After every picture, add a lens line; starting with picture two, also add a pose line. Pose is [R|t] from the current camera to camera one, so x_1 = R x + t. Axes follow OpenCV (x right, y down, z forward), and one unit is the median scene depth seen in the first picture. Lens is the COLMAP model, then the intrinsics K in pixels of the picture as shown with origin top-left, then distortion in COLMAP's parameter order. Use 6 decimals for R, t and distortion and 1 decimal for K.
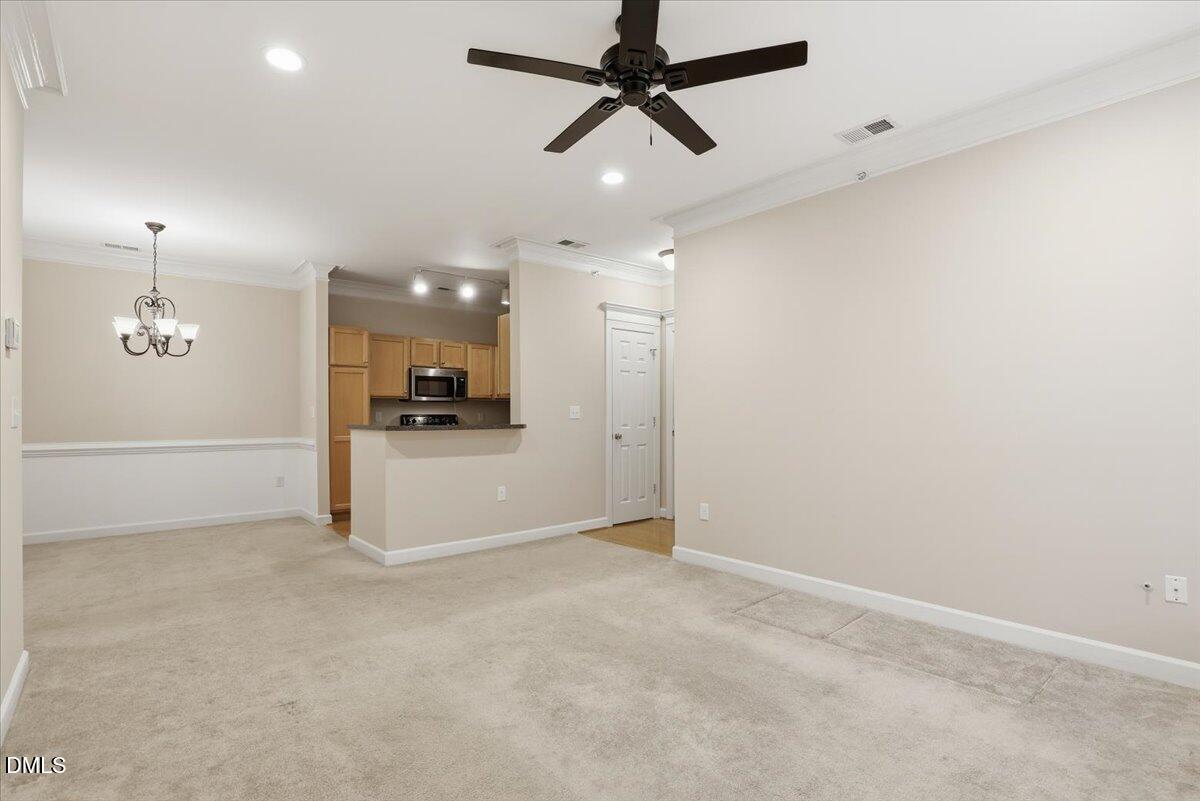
lens RADIAL K [[556.6, 0, 595.2], [0, 556.6, 414.7], [0, 0, 1]] dist [-0.036614, 0.007026]
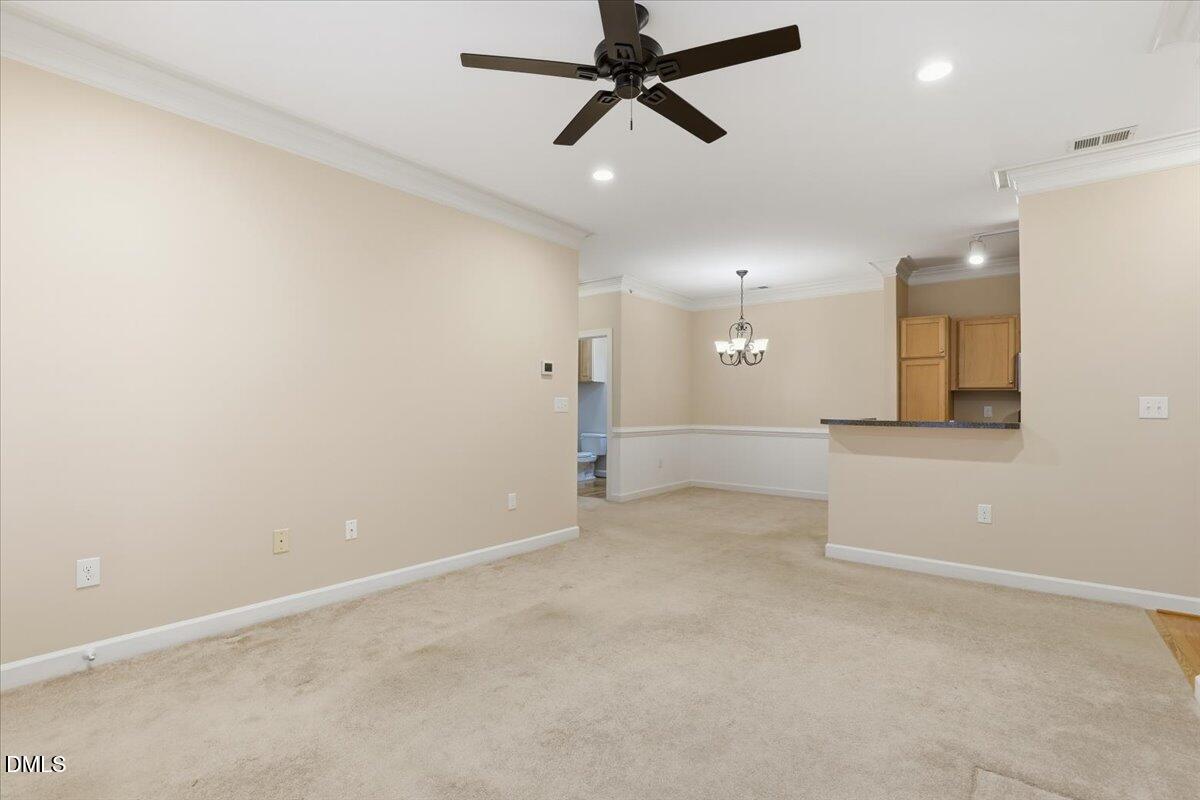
lens RADIAL K [[556.6, 0, 601.6], [0, 556.6, 397.1], [0, 0, 1]] dist [-0.036614, 0.007026]
pose [[0.190522, -0.014149, -0.981581, 0.386268], [-0.010327, 0.999812, -0.016416, 0.000730], [0.981629, 0.013264, 0.190340, 0.284453]]
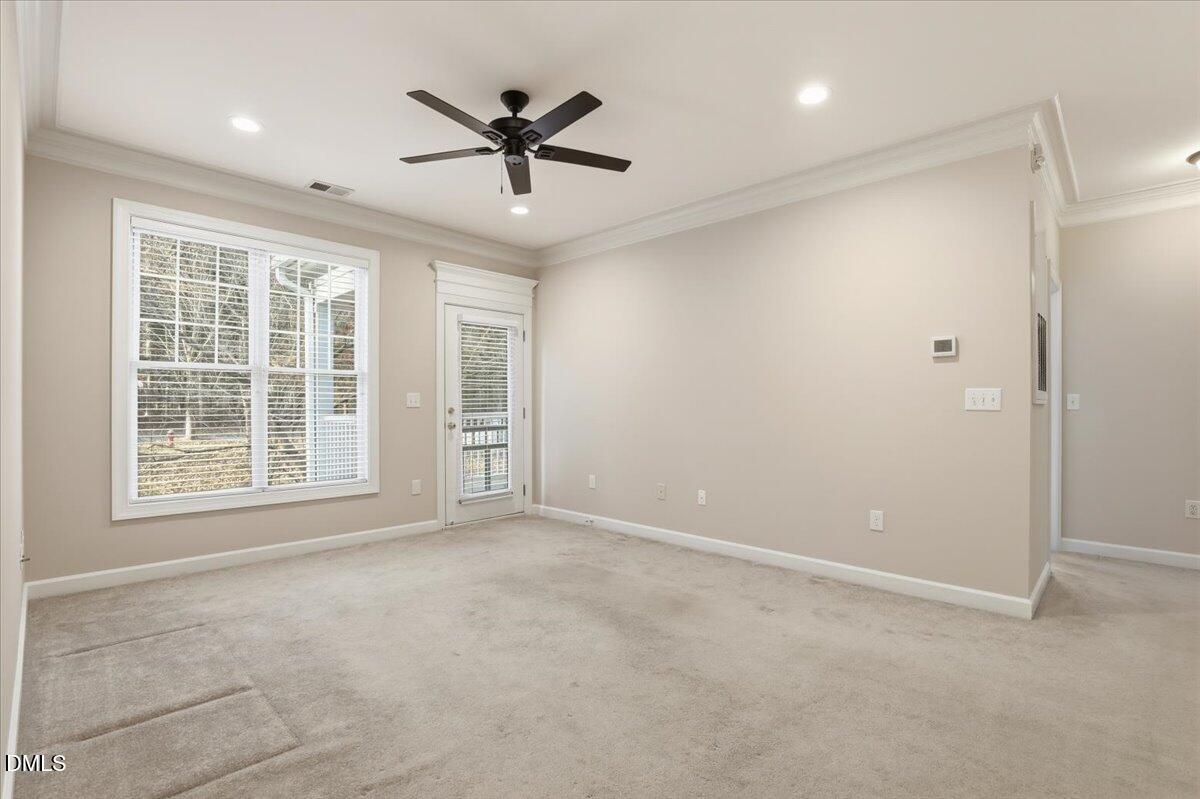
lens RADIAL K [[556.6, 0, 599.2], [0, 556.6, 400.6], [0, 0, 1]] dist [-0.036614, 0.007026]
pose [[-0.996256, -0.002222, -0.086419, -0.011658], [-0.001658, 0.999977, -0.006600, 0.004594], [0.086431, -0.006432, -0.996237, 0.867206]]
